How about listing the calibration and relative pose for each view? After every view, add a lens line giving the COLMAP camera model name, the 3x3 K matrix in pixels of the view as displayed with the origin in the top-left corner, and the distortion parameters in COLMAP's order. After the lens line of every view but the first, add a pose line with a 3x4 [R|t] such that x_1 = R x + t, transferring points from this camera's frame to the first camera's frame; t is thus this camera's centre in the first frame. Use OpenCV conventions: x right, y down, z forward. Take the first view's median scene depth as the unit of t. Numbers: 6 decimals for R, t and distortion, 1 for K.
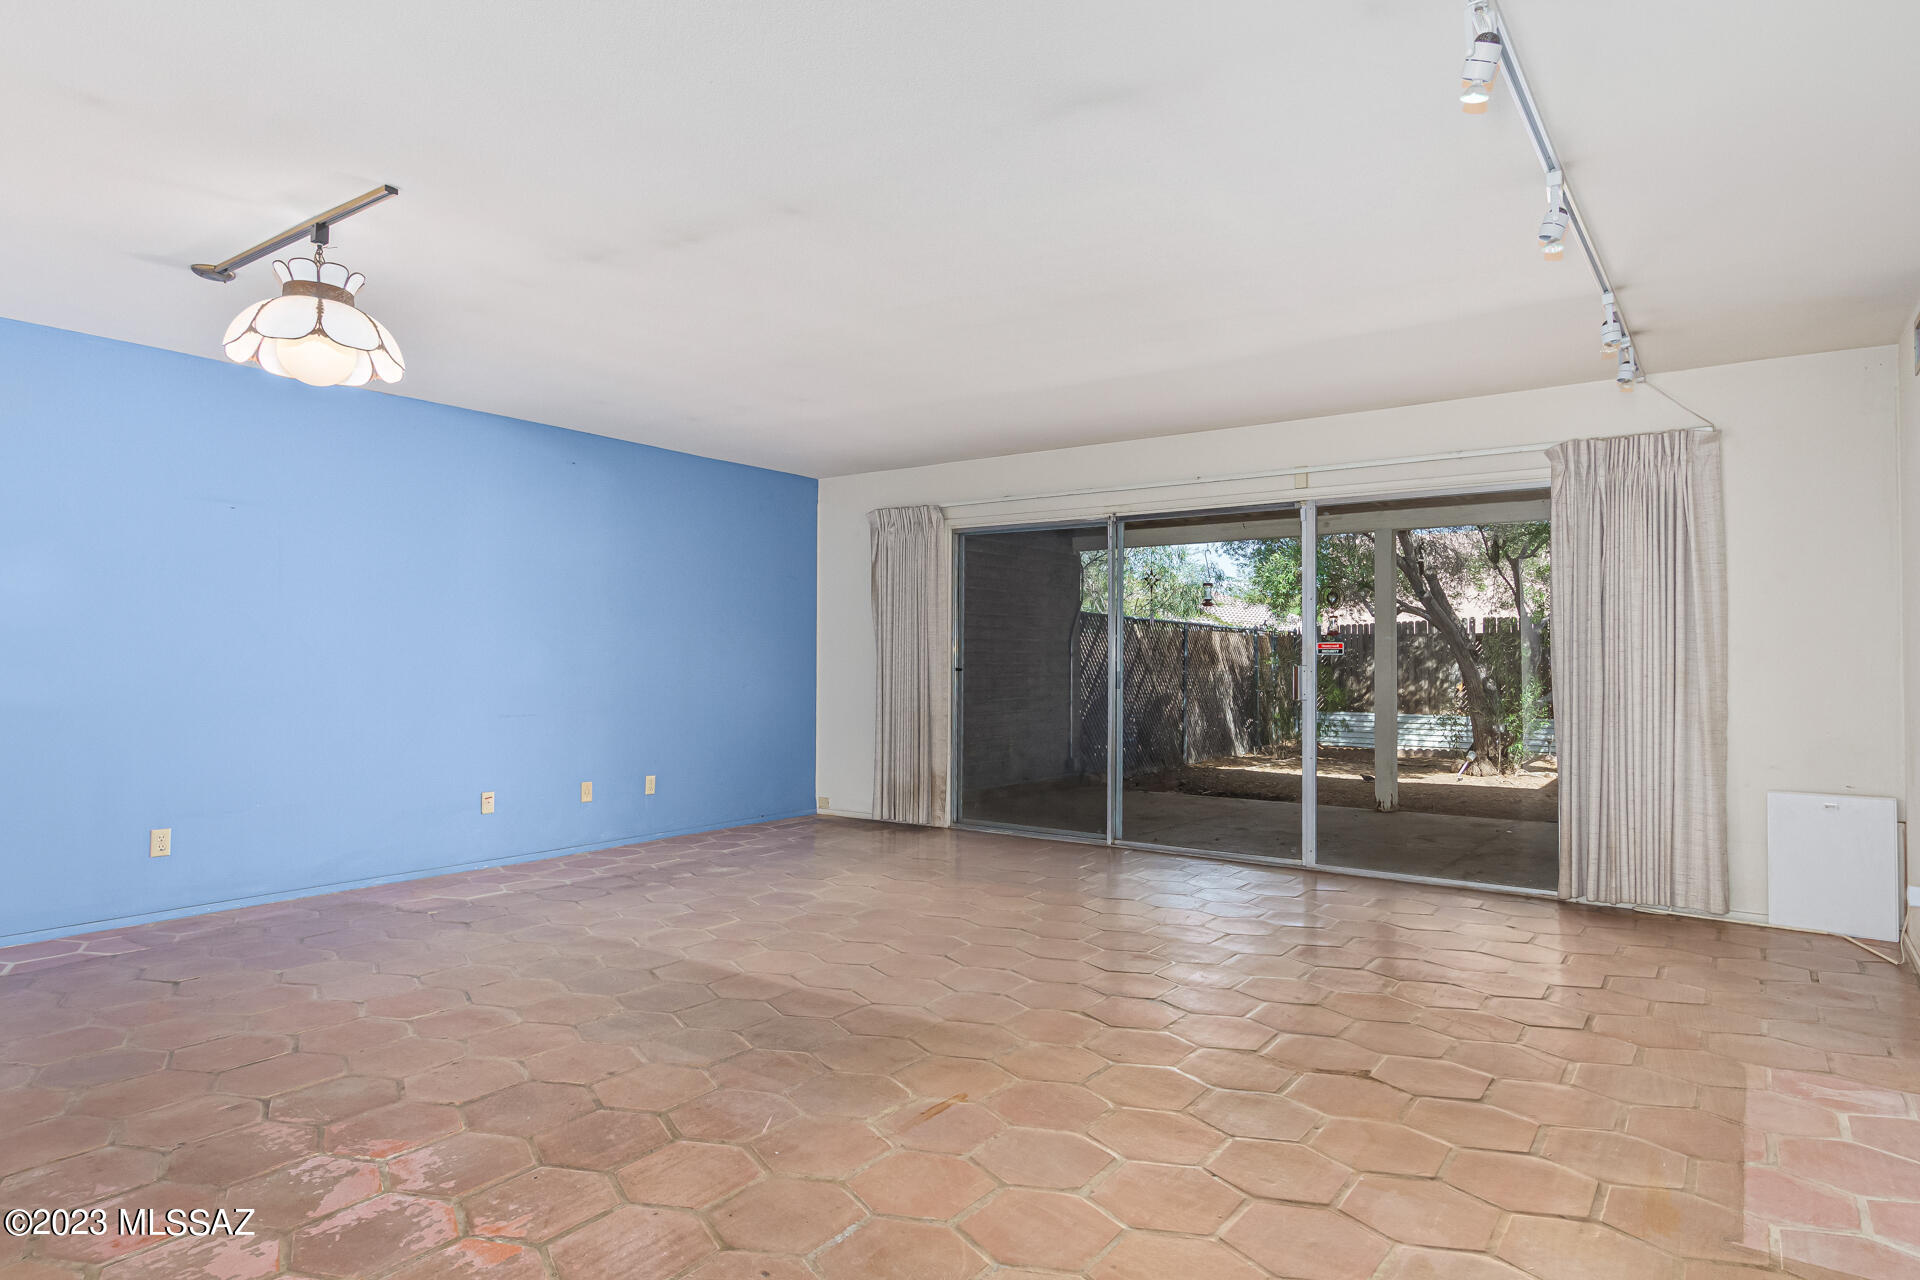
lens RADIAL K [[1081.6, 0, 969.6], [0, 1081.6, 645.2], [0, 0, 1]] dist [0.005283, -0.000986]
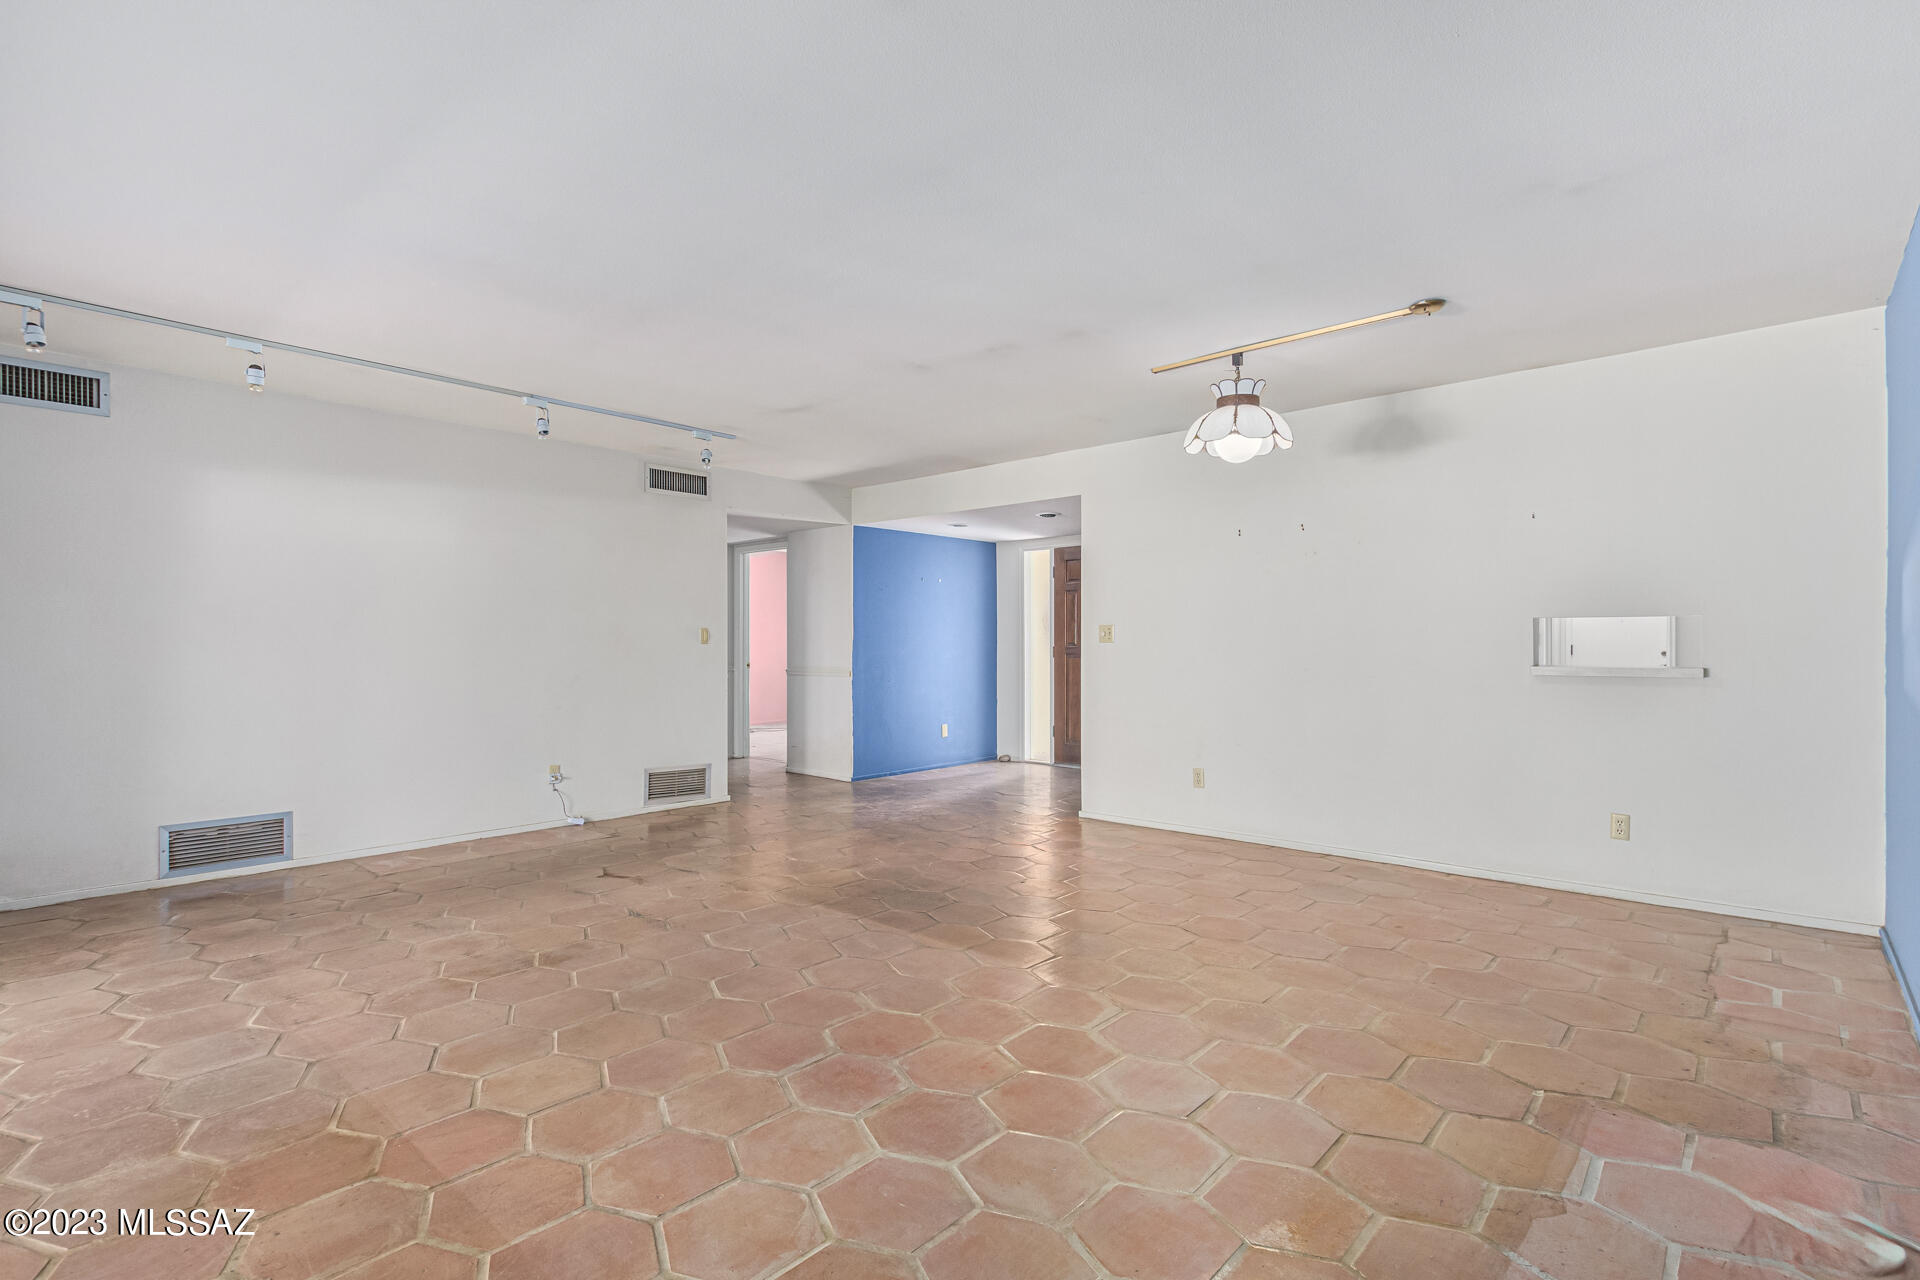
lens RADIAL K [[904.0, 0, 966.7], [0, 904.0, 642.2], [0, 0, 1]] dist [0.011039, -0.003967]
pose [[-0.993705, -0.002955, 0.111988, -0.406792], [-0.004861, 0.999848, -0.016752, 0.031894], [-0.111921, -0.017191, -0.993568, 2.477916]]
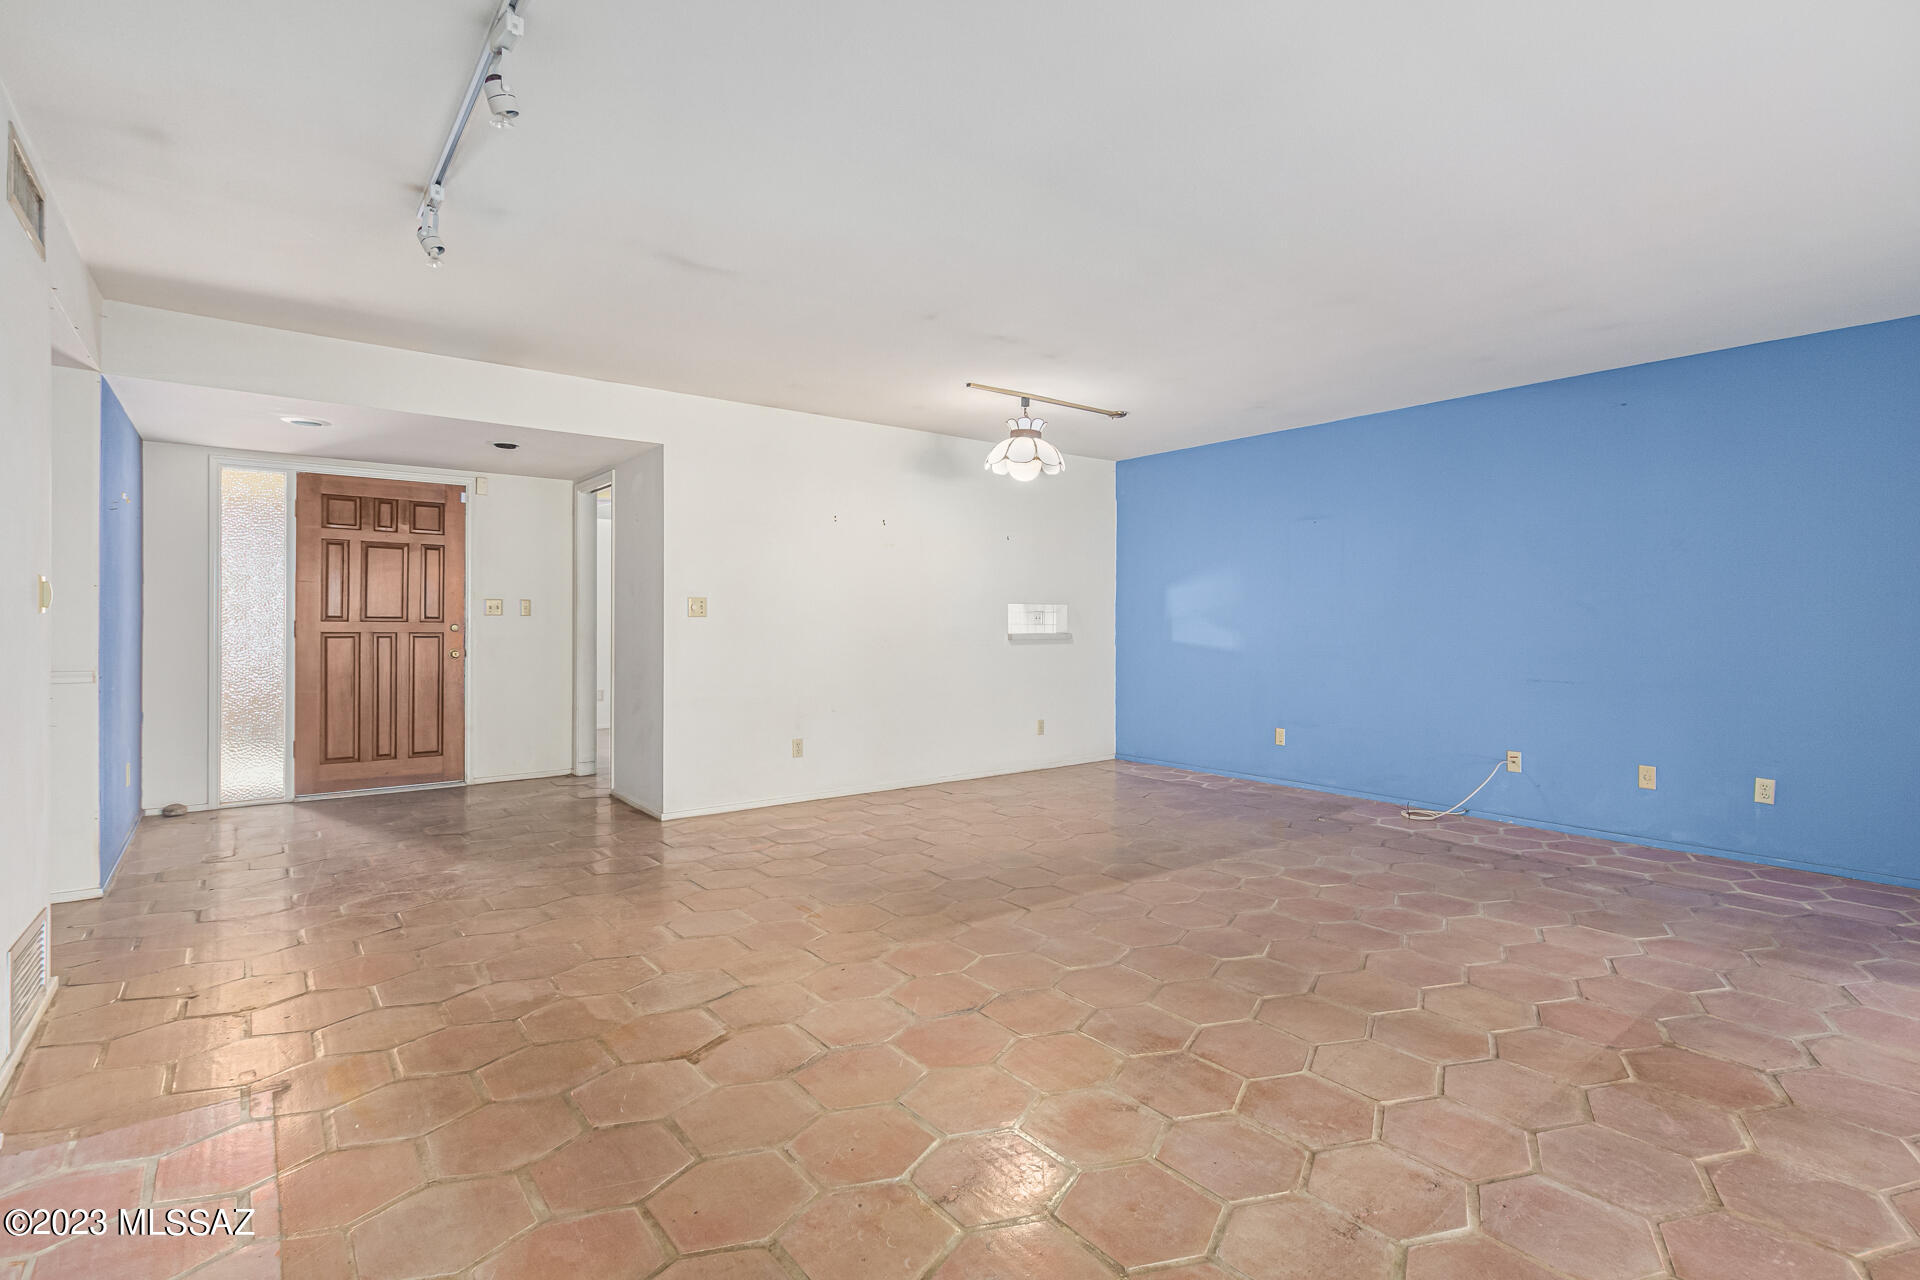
lens RADIAL K [[904.0, 0, 972.2], [0, 904.0, 632.0], [0, 0, 1]] dist [0.011039, -0.003967]
pose [[-0.285608, 0.007436, -0.958318, 1.073476], [0.009750, 0.999941, 0.004853, 0.022874], [0.958297, -0.007957, -0.285663, 1.492407]]
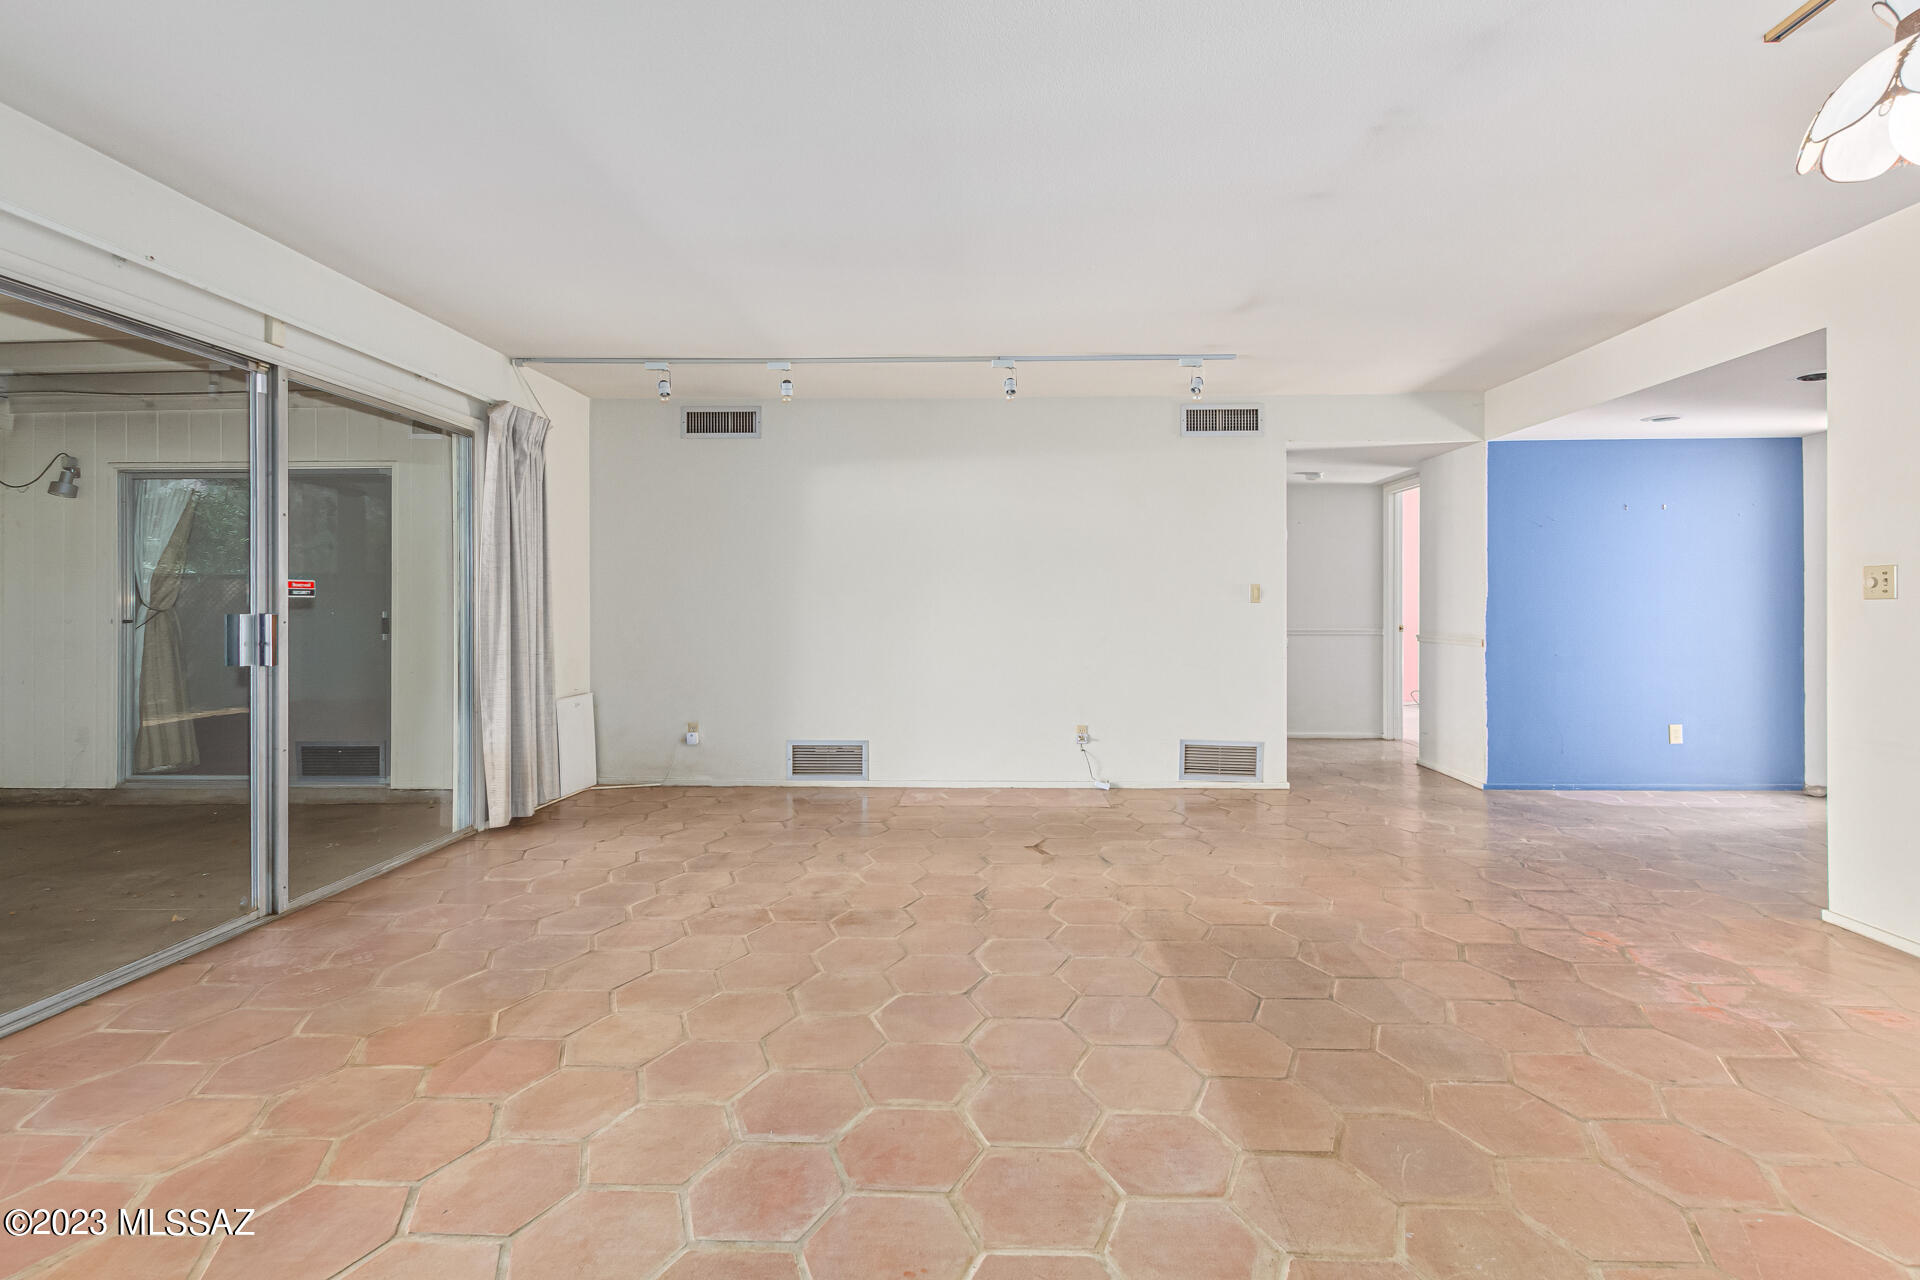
lens RADIAL K [[904.0, 0, 968.8], [0, 904.0, 608.2], [0, 0, 1]] dist [0.011039, -0.003967]
pose [[-0.549204, -0.007329, 0.835656, -0.786228], [-0.013416, 0.999910, -0.000048, 0.021352], [-0.835581, -0.011238, -0.549253, 1.909372]]
